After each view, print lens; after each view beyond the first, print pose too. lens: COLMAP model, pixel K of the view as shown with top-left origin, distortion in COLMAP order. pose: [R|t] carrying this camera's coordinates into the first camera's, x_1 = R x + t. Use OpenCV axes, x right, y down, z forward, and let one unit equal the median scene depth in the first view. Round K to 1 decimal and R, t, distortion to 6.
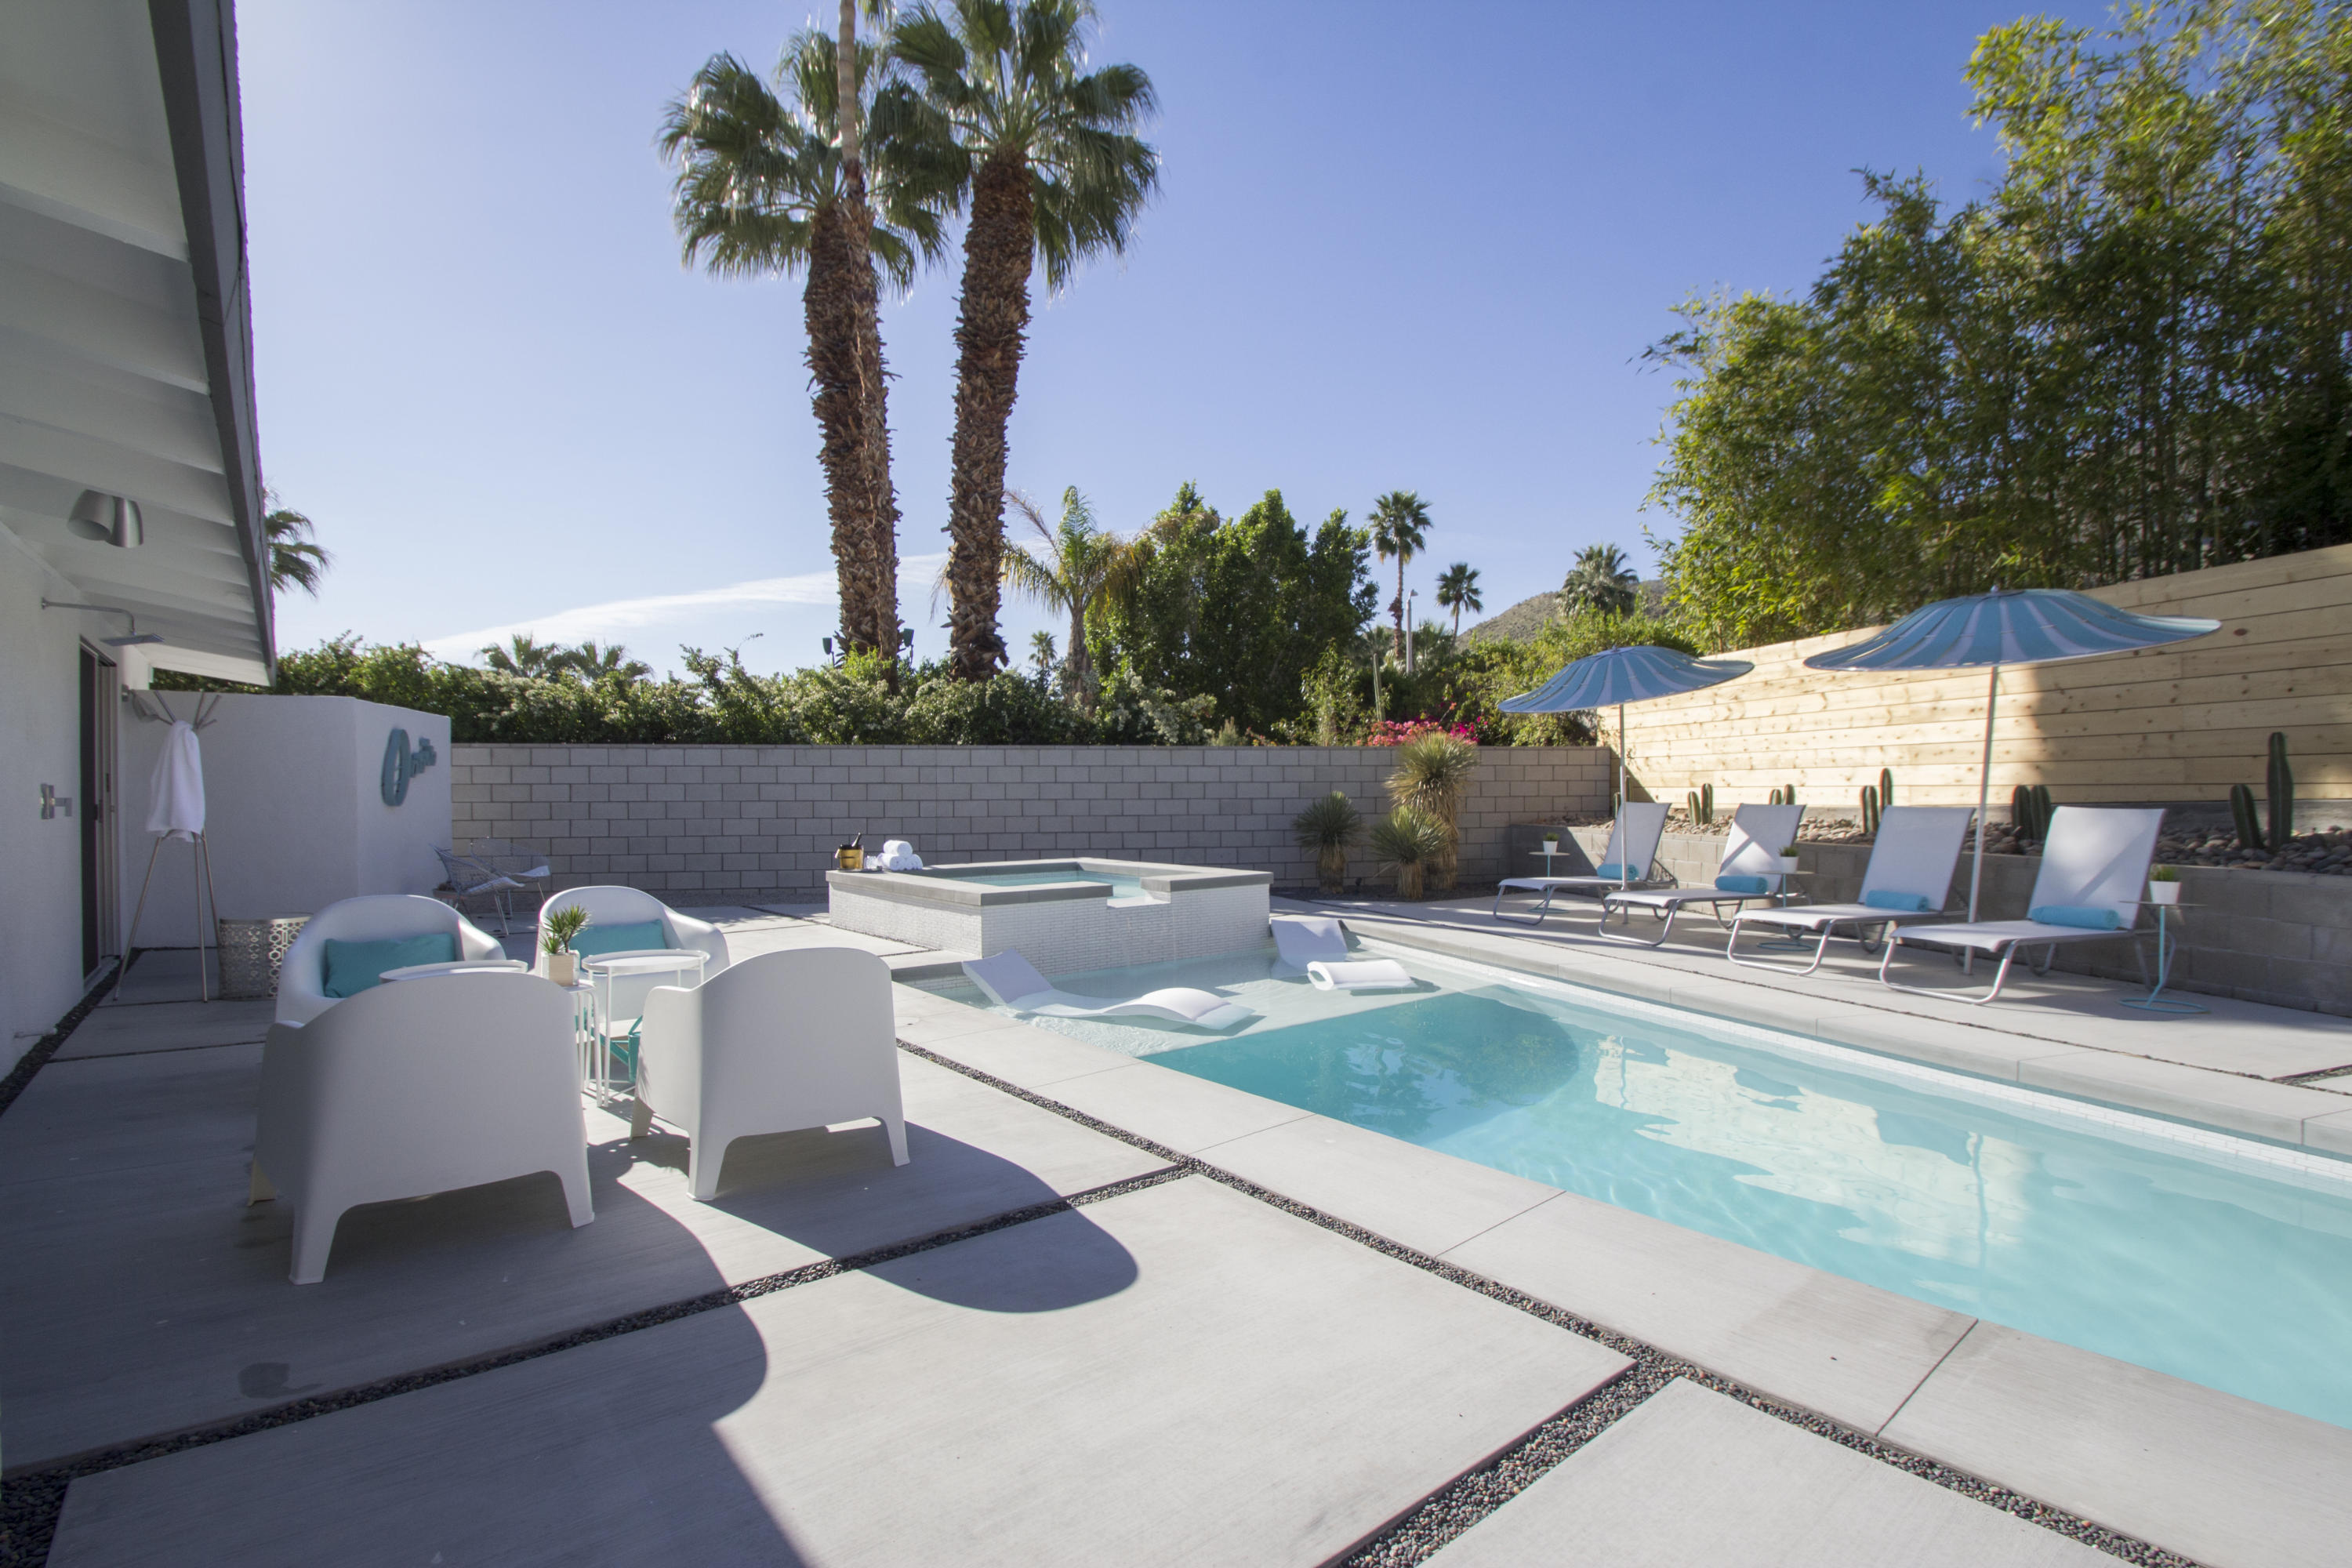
lens RADIAL K [[1093.9, 0, 1176.0], [0, 1093.9, 800.9], [0, 0, 1]] dist [0.004734, -0.011829]
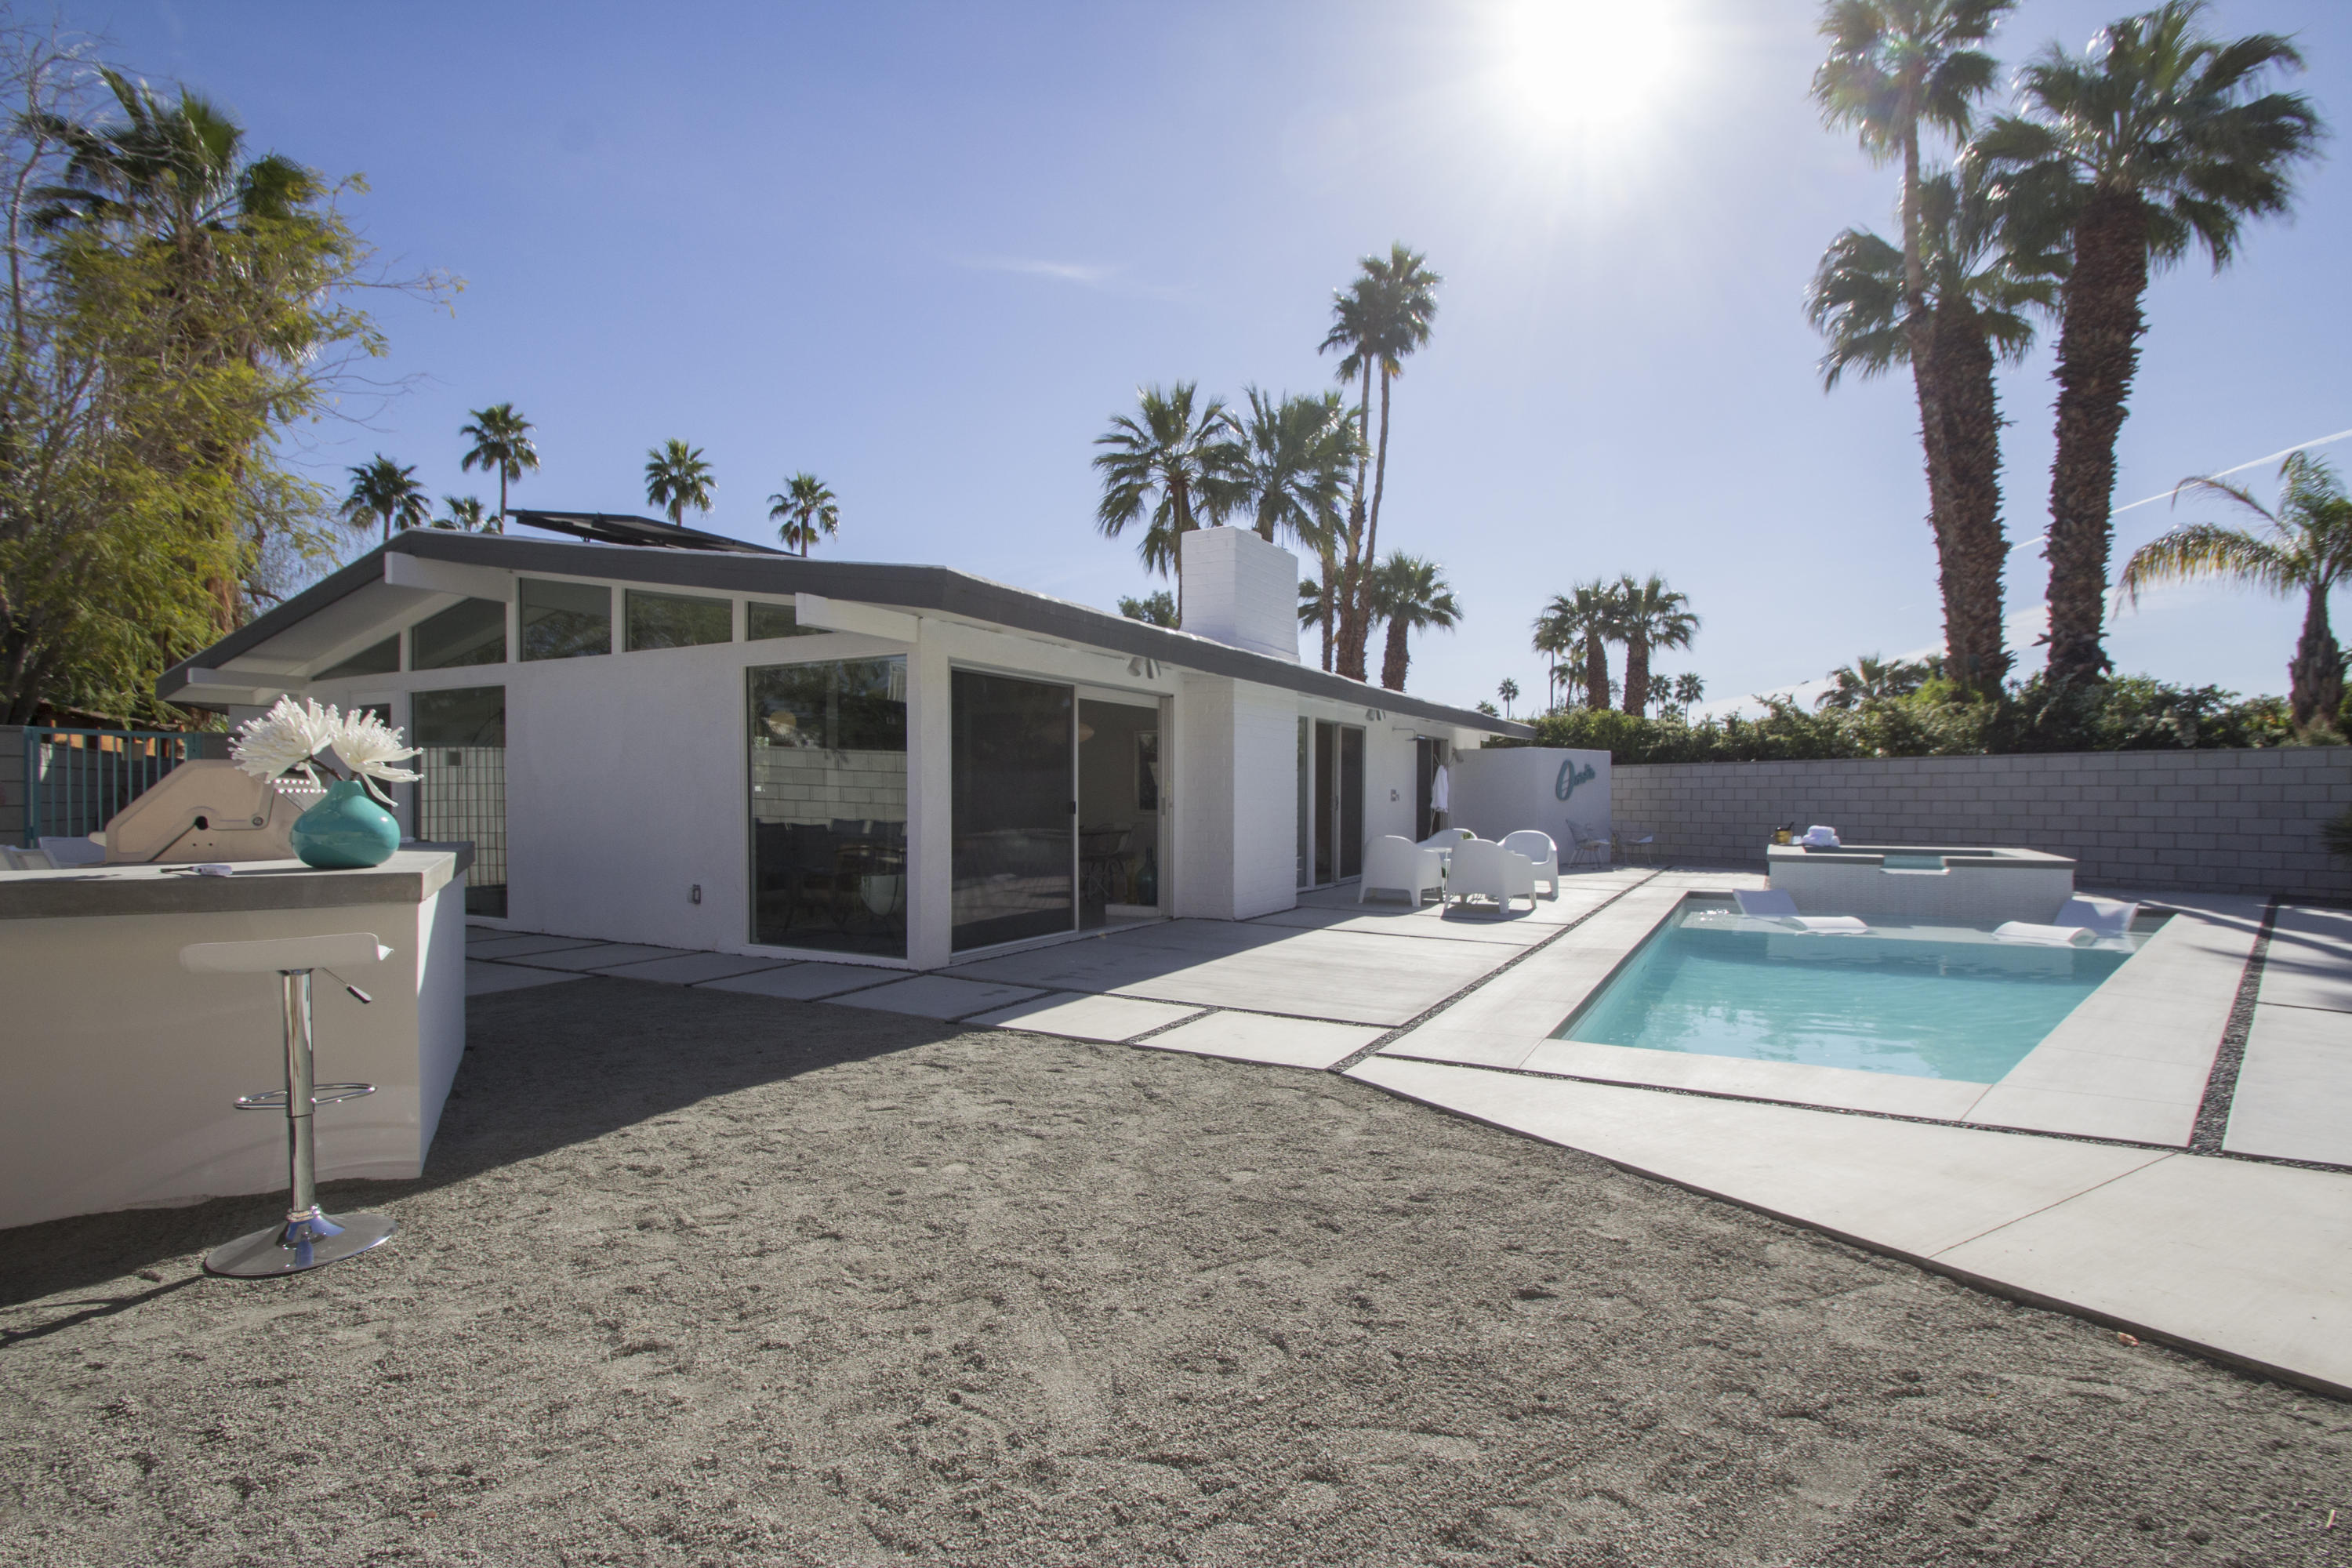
lens RADIAL K [[1093.9, 0, 1177.0], [0, 1093.9, 805.6], [0, 0, 1]] dist [0.004734, -0.011829]
pose [[0.375318, 0.012014, -0.926818, 0.611888], [-0.010731, 0.999905, 0.008616, 0.003515], [0.926834, 0.006712, 0.375412, -0.273735]]
